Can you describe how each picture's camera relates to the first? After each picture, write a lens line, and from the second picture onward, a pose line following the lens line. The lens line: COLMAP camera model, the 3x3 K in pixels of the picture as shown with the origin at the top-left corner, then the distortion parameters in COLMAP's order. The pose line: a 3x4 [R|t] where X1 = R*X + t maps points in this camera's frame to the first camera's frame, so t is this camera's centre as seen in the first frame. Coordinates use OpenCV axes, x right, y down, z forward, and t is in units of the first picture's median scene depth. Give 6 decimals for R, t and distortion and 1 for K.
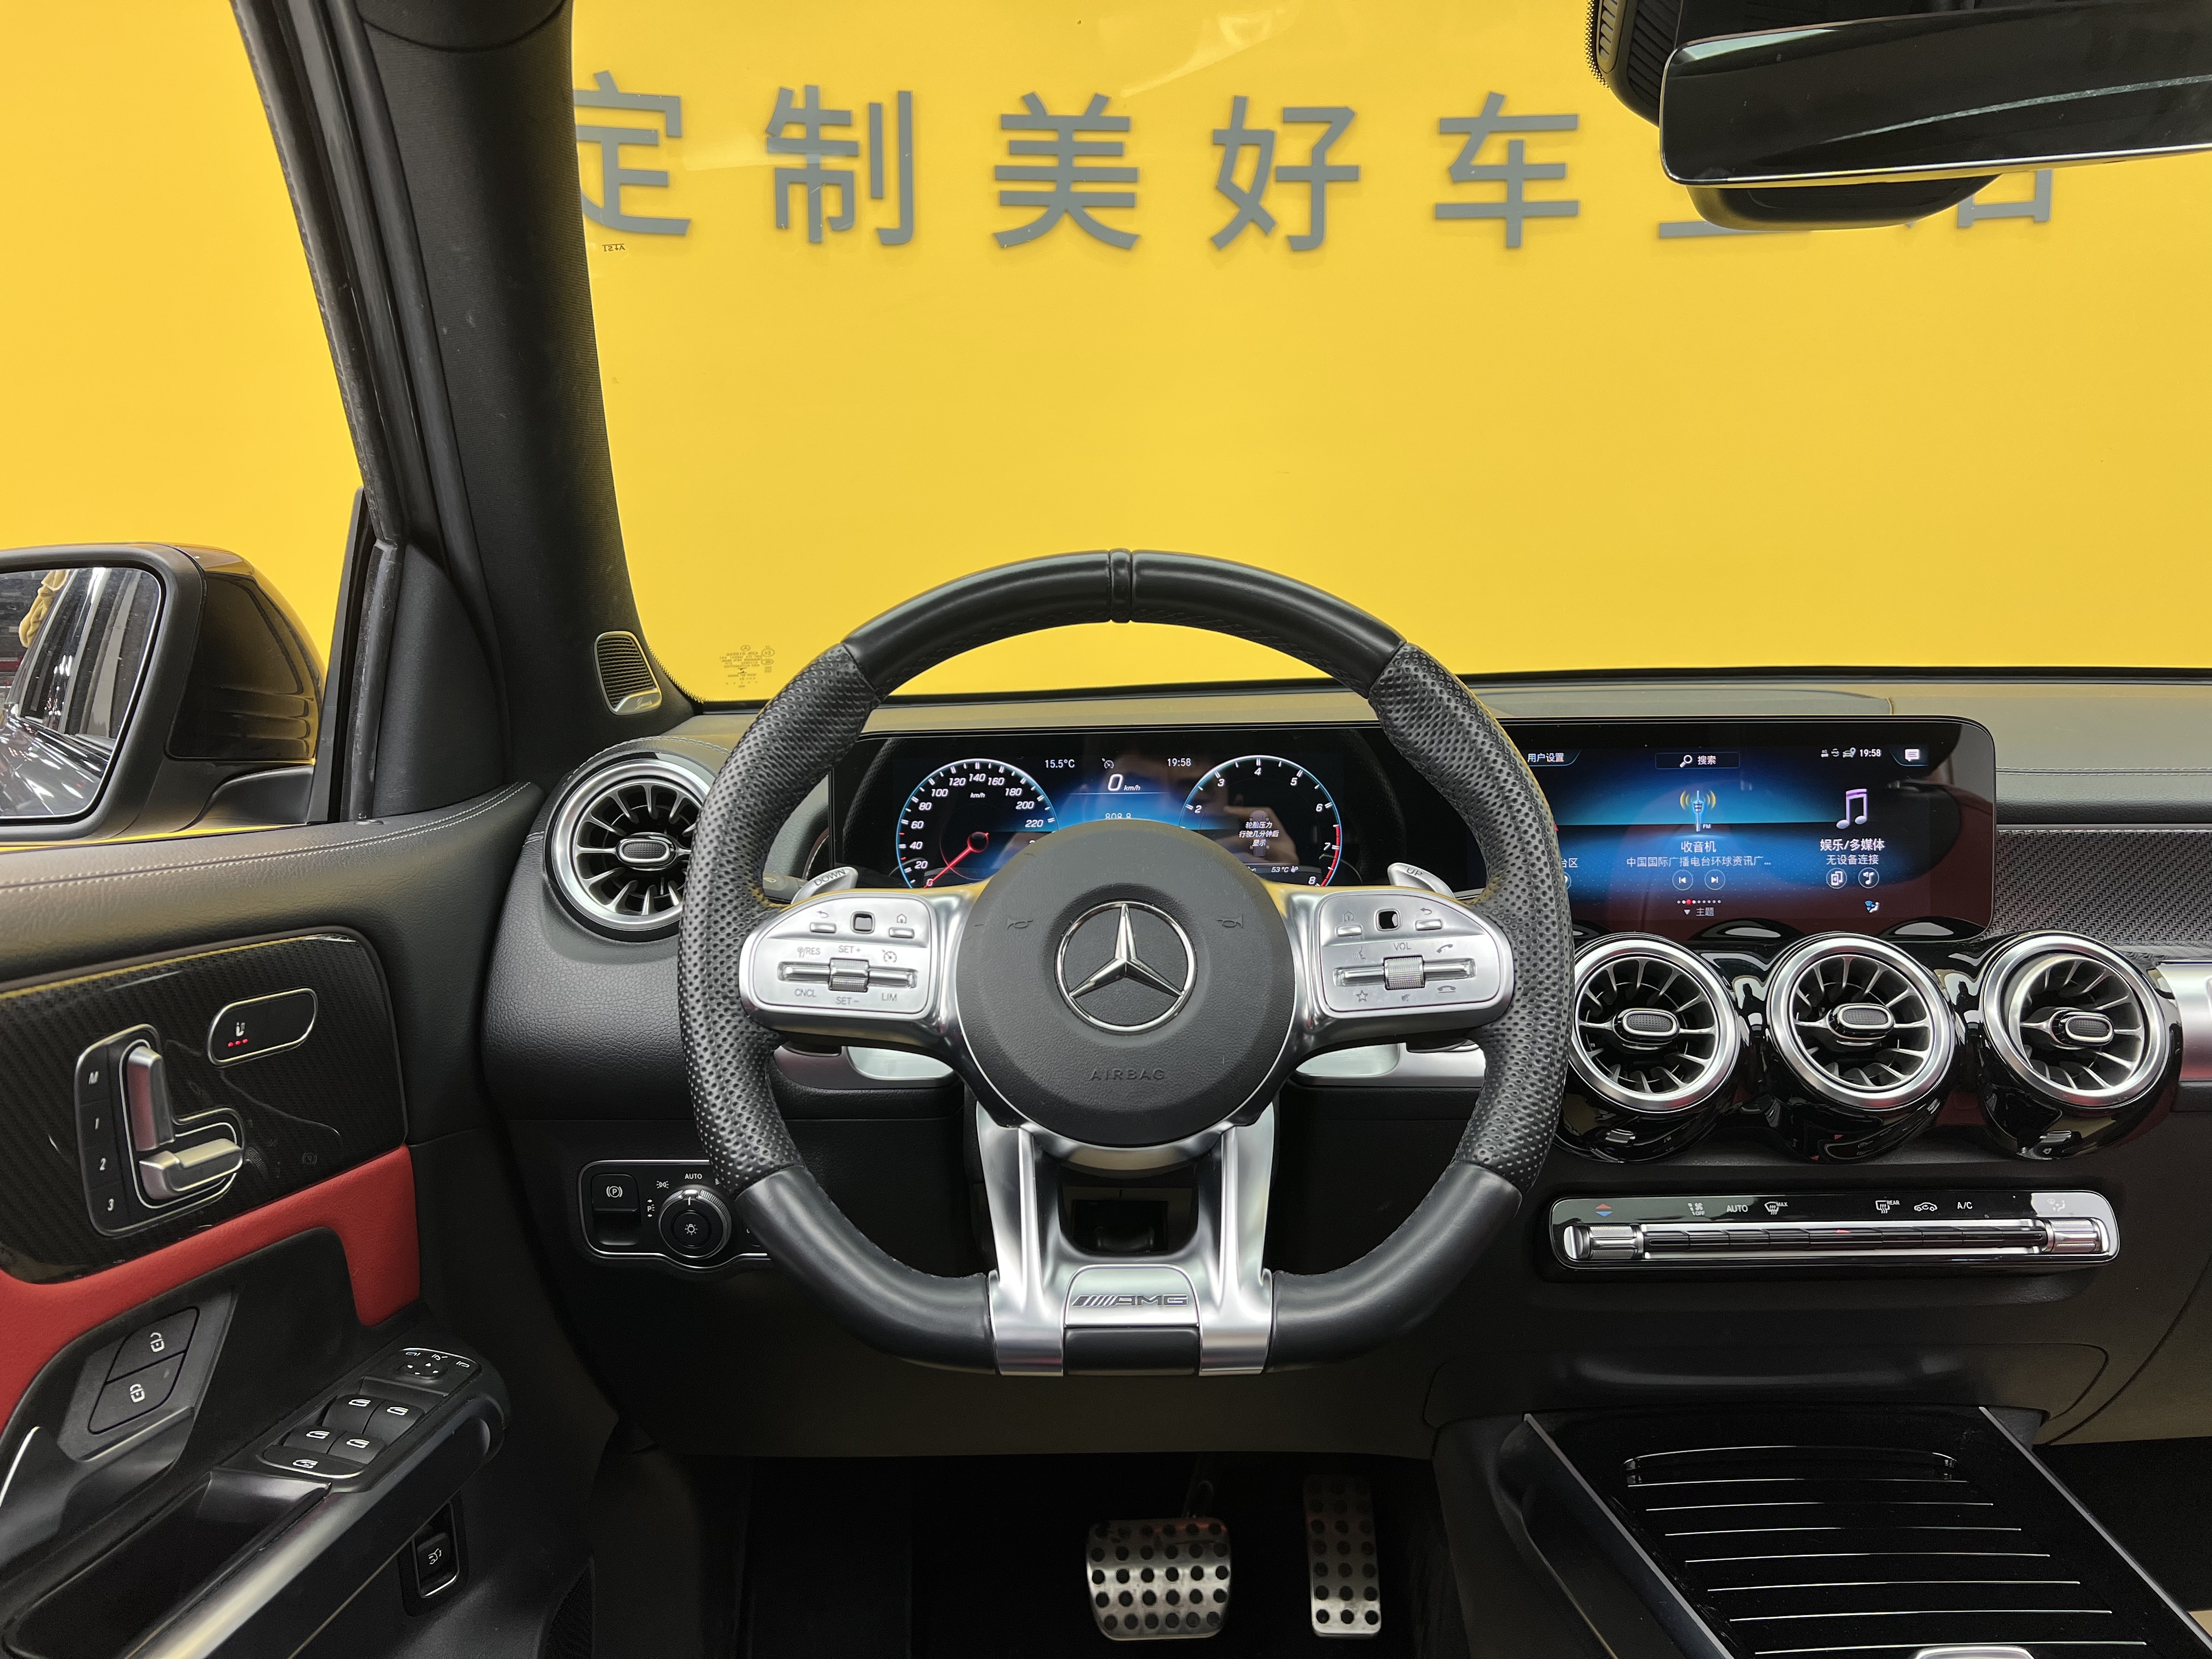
lens RADIAL K [[1662.1, 0, 1107.2], [0, 1662.1, 833.5], [0, 0, 1]] dist [0.107614, -0.189206]
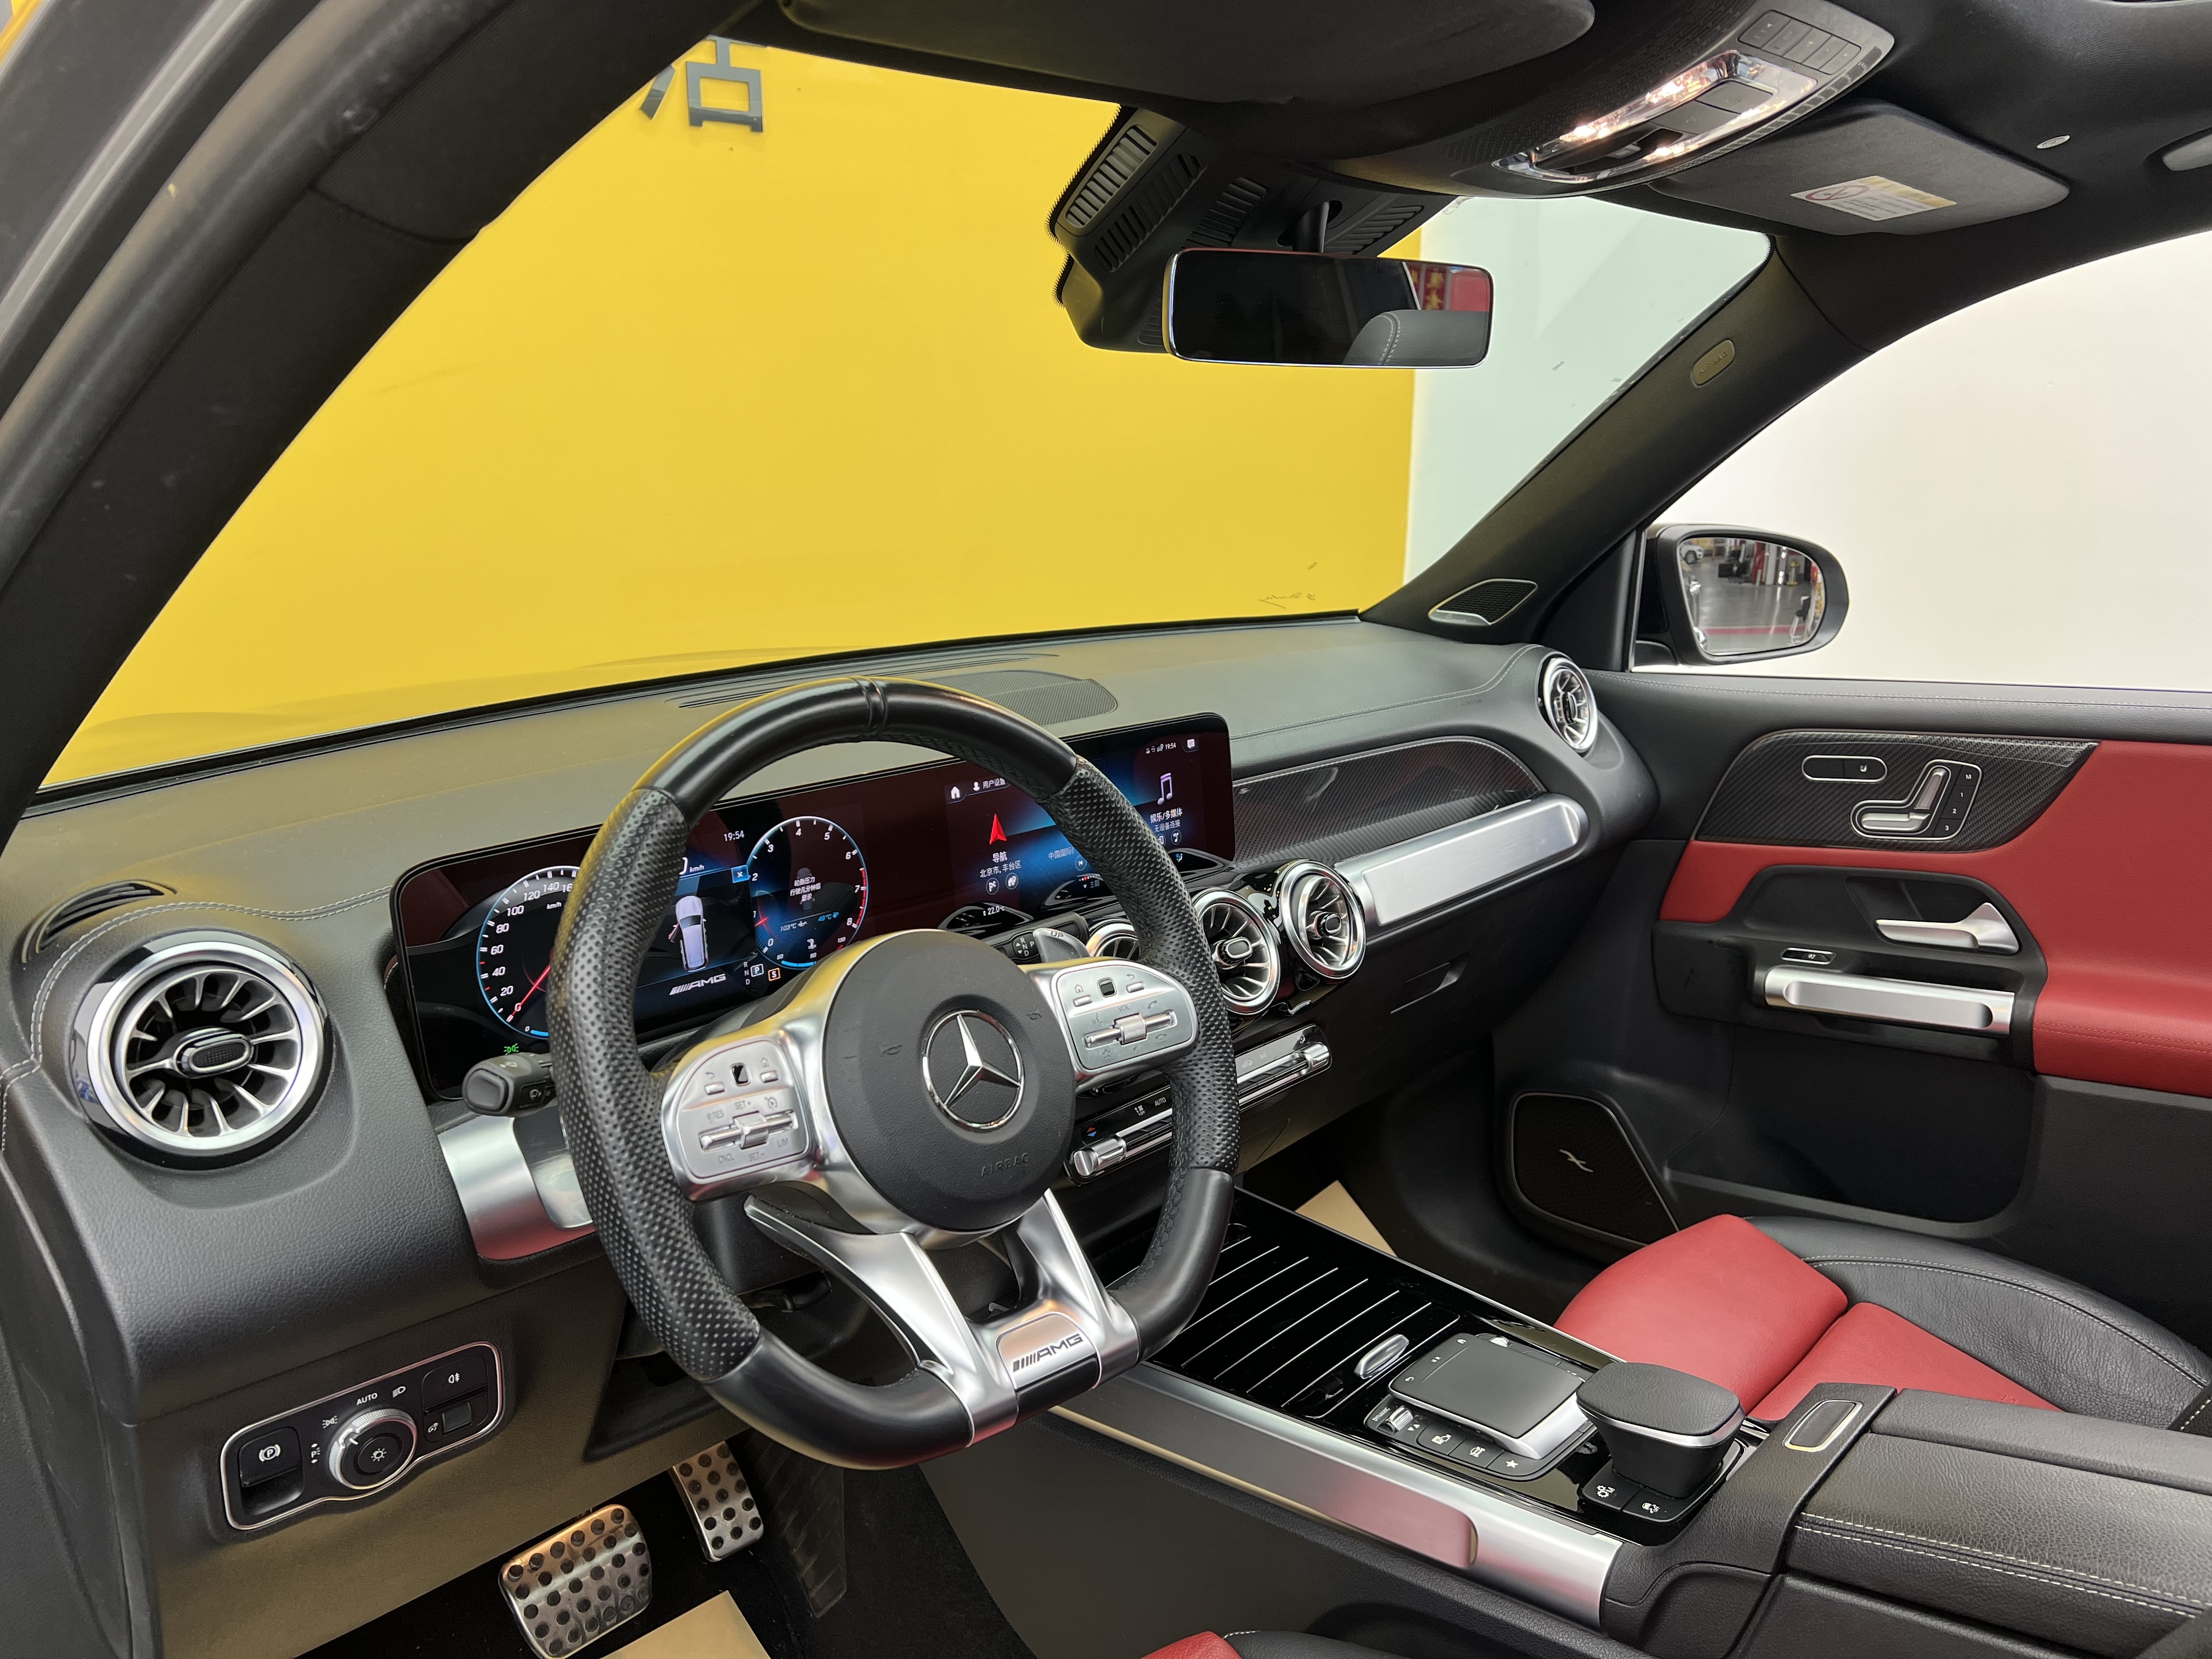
lens RADIAL K [[1636.2, 0, 1107.6], [0, 1636.2, 833.2], [0, 0, 1]] dist [0.106664, -0.155757]
pose [[0.689477, -0.163312, 0.705656, -0.518237], [0.076623, 0.985228, 0.153147, -0.183537], [-0.720243, -0.051522, 0.691806, 0.125191]]
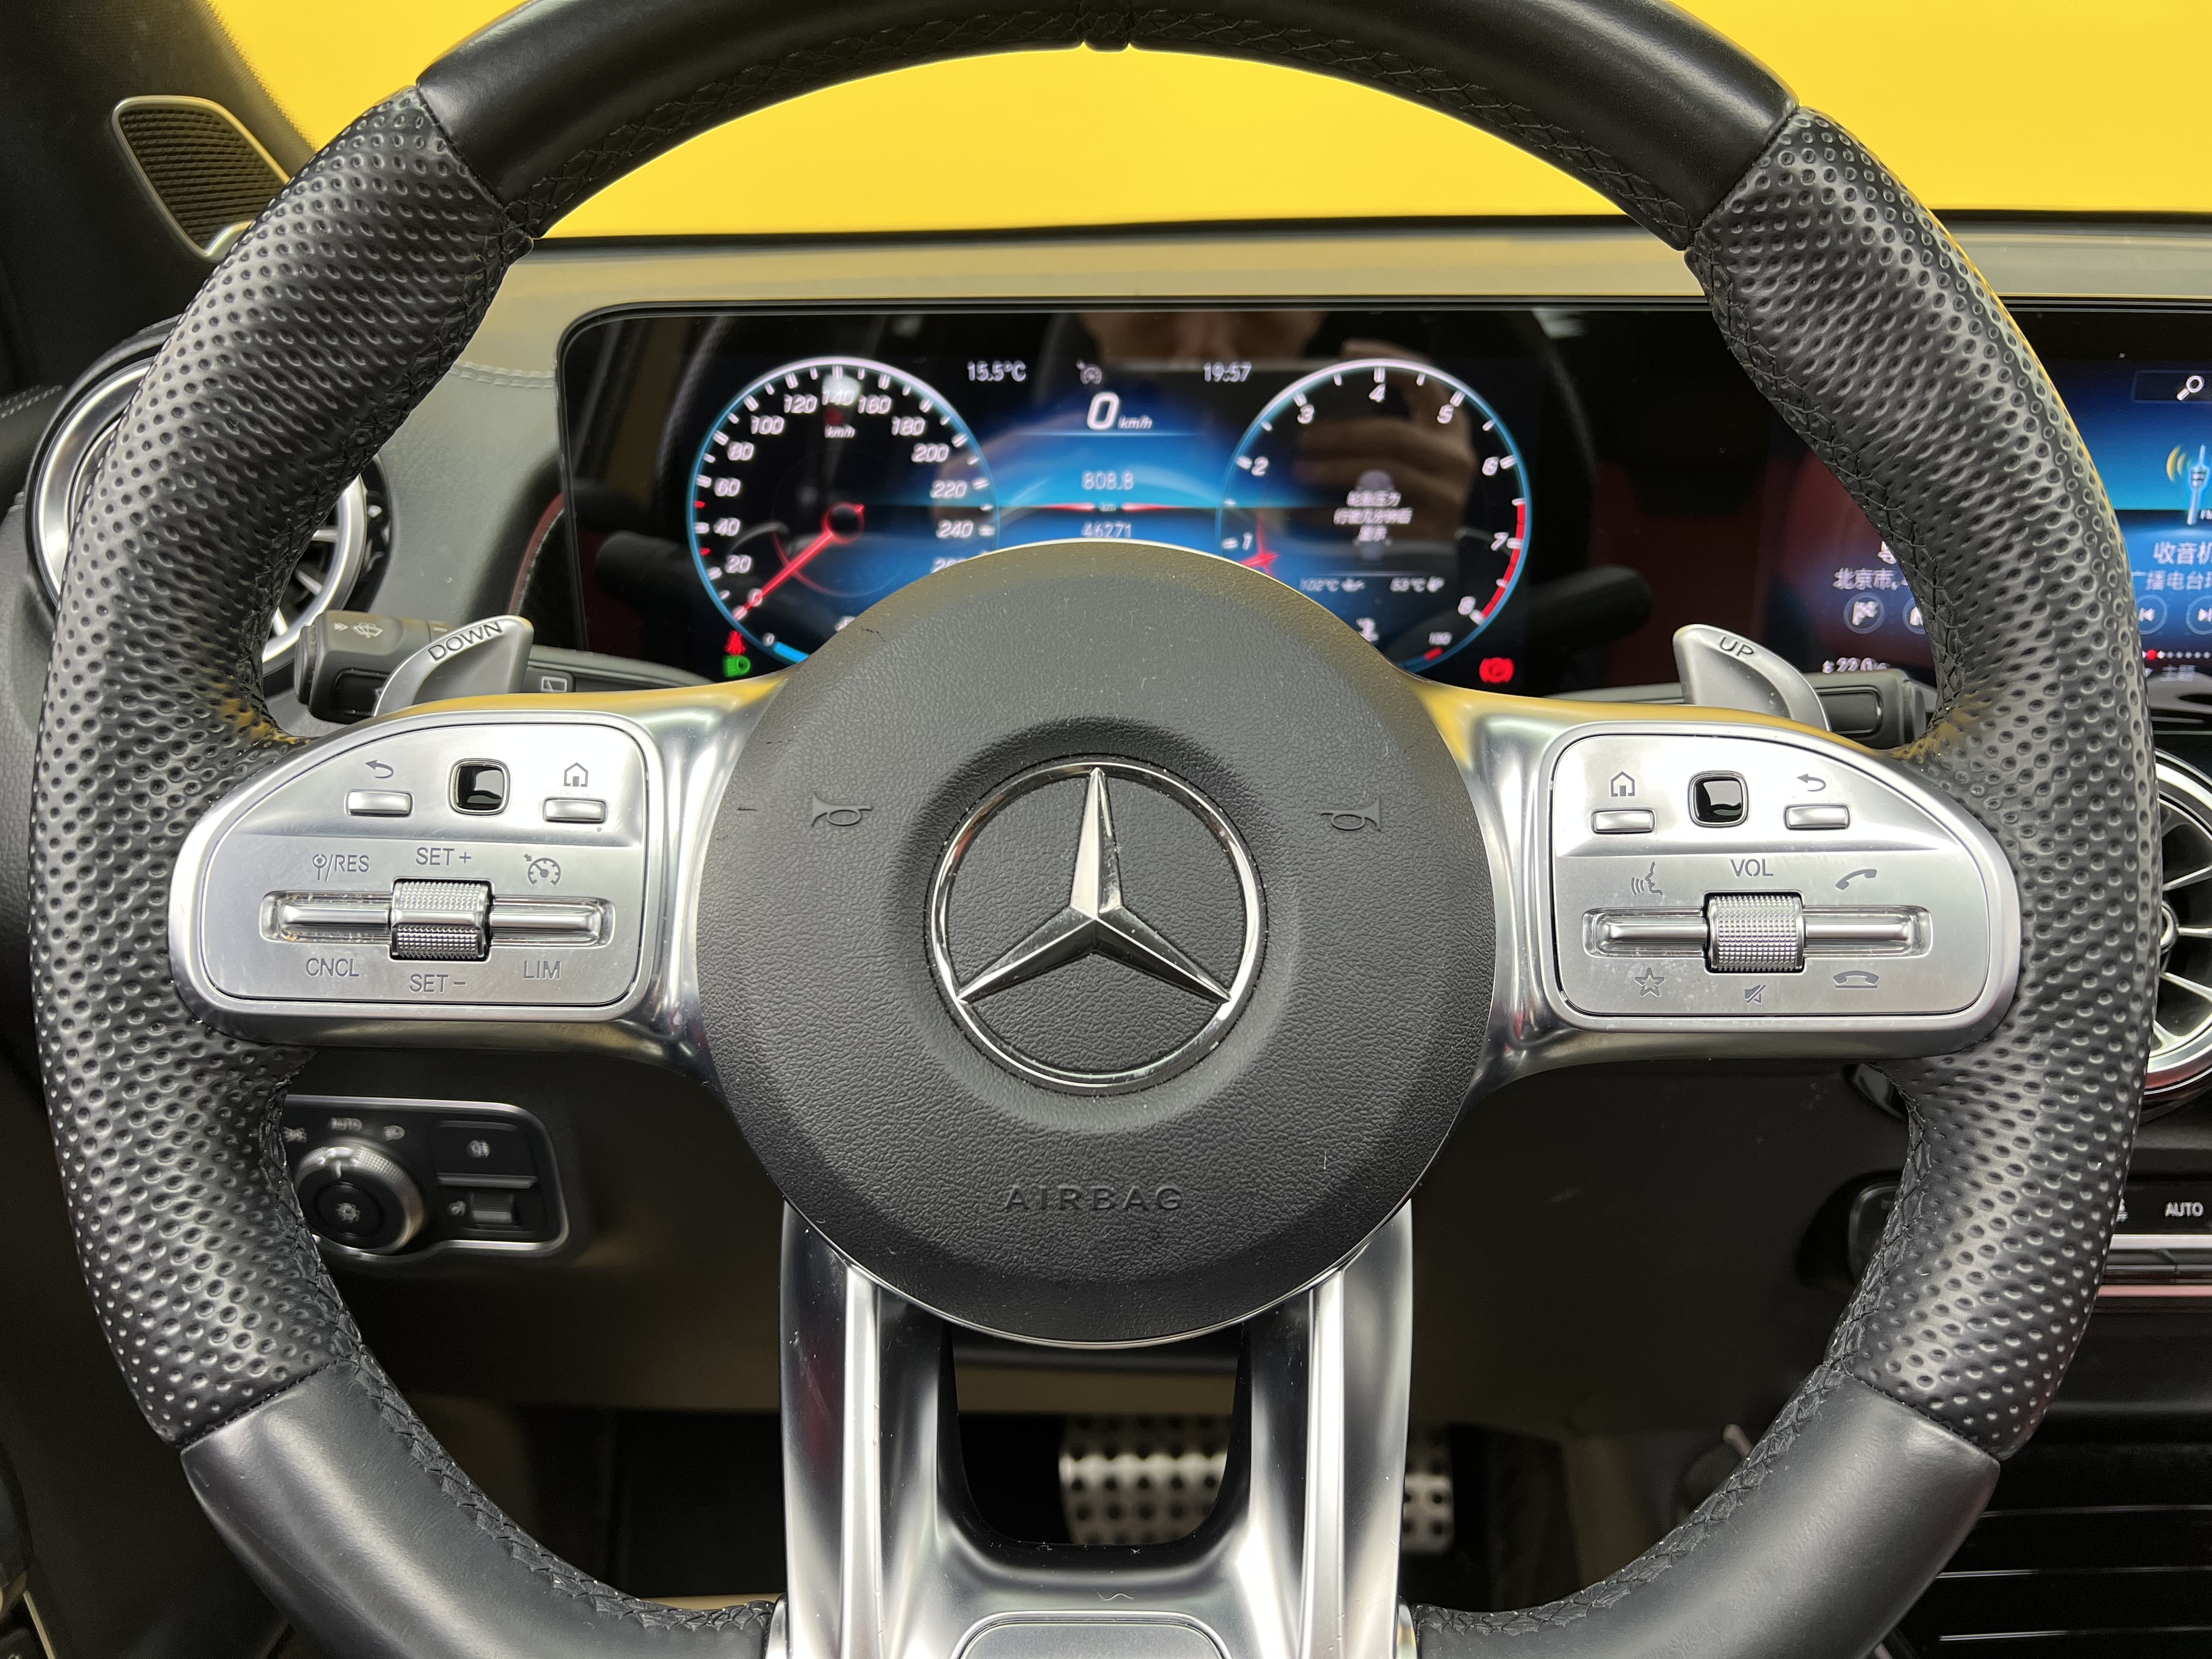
lens RADIAL K [[1709.2, 0, 1128.6], [0, 1709.2, 863.2], [0, 0, 1]] dist [0.048839, -0.071911]
pose [[0.999863, 0.015912, 0.004647, 0.012757], [-0.016573, 0.965218, 0.260920, -0.034402], [-0.000333, -0.260961, 0.965349, 0.442355]]
